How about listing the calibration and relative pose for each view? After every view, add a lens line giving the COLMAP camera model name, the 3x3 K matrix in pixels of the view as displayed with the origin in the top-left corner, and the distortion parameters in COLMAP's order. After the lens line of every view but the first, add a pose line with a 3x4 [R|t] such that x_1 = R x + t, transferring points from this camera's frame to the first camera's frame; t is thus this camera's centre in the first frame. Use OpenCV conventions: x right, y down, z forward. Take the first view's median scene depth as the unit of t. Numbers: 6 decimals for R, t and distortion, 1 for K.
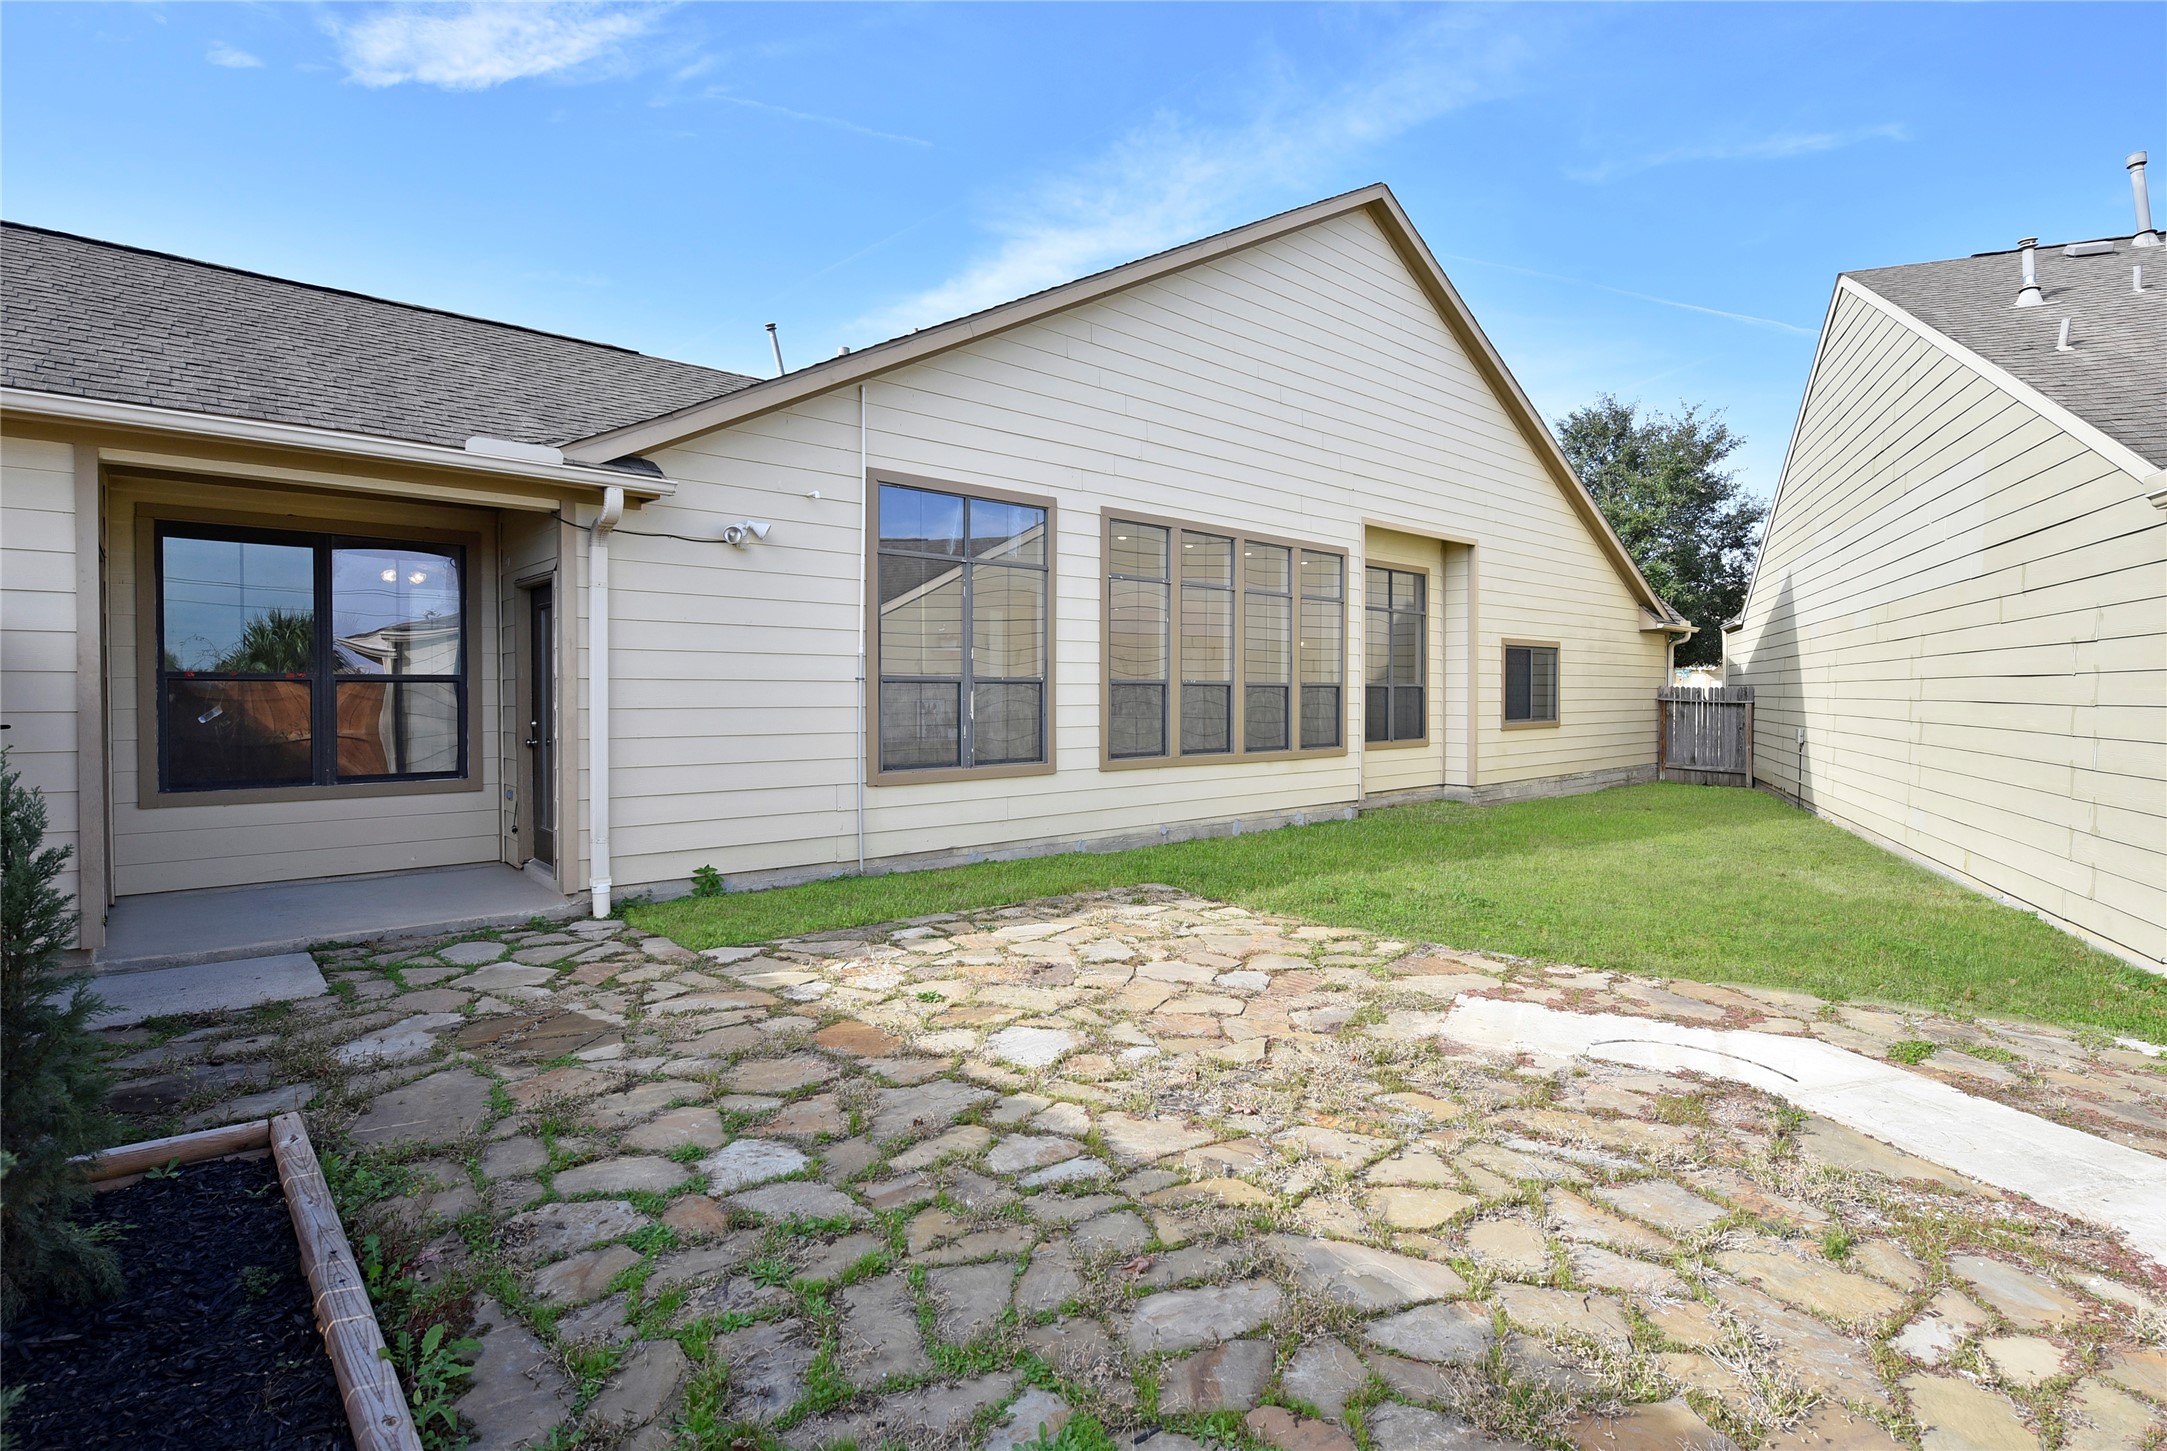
lens RADIAL K [[1078.2, 0, 1104.3], [0, 1078.2, 706.1], [0, 0, 1]] dist [-0.001865, -0.005126]
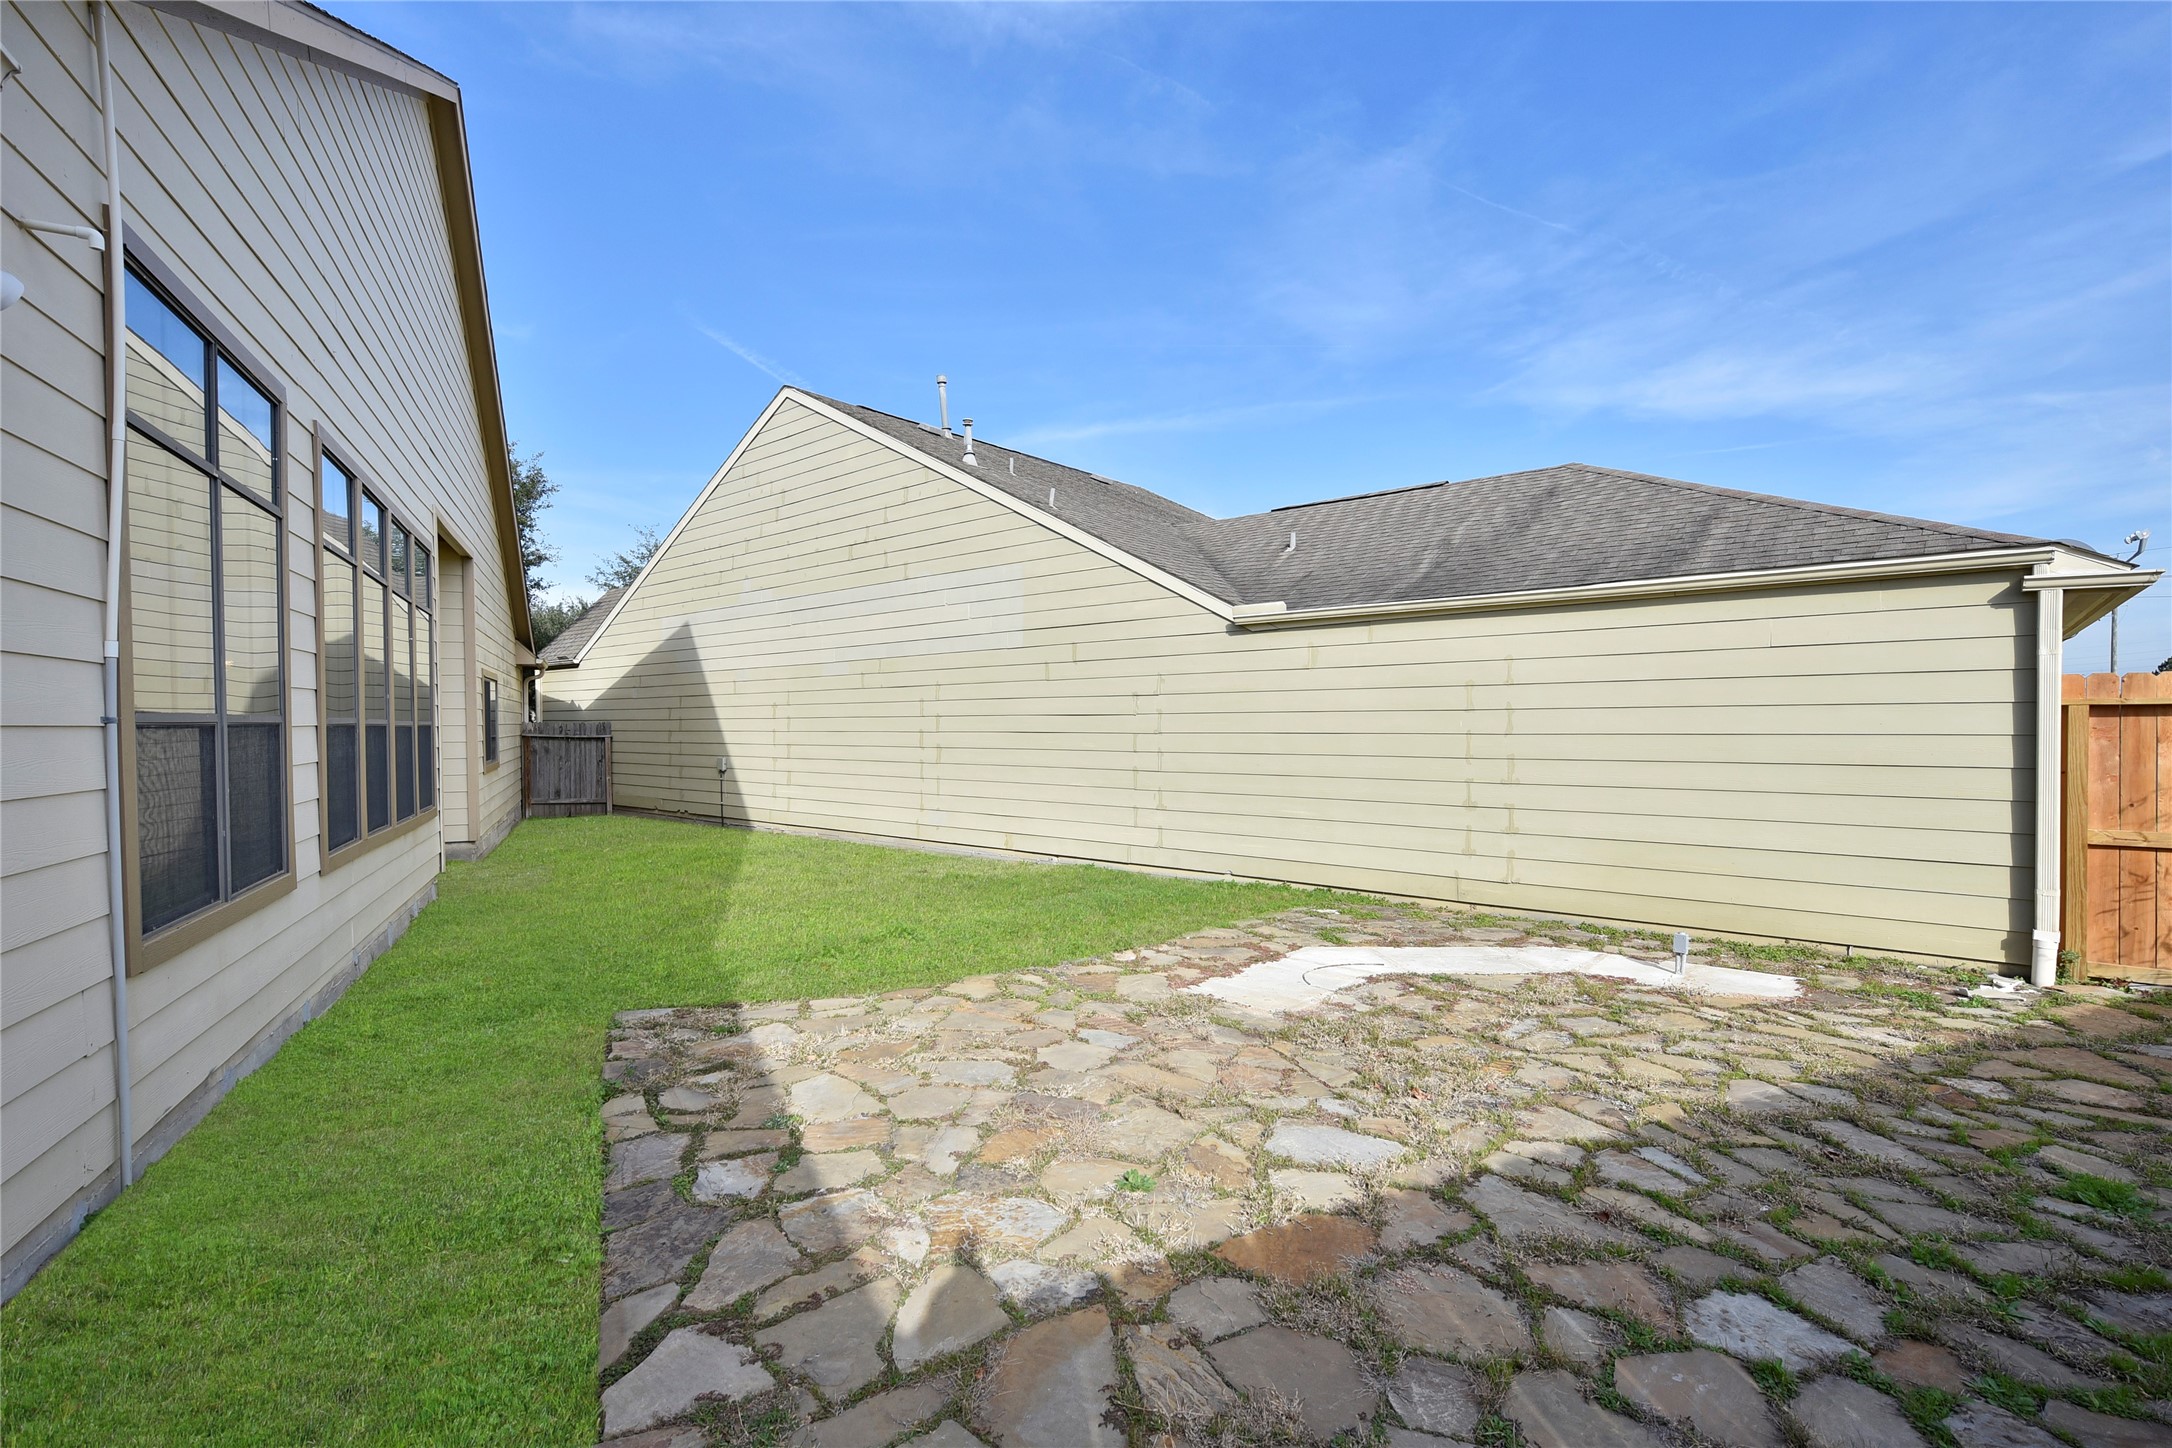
lens RADIAL K [[1005.4, 0, 1077.3], [0, 1005.4, 737.4], [0, 0, 1]] dist [-0.000543, 0.000040]
pose [[0.265178, -0.022266, 0.963942, -0.901340], [0.021892, 0.999615, 0.017068, -0.032345], [-0.963951, 0.016577, 0.265563, 0.983740]]
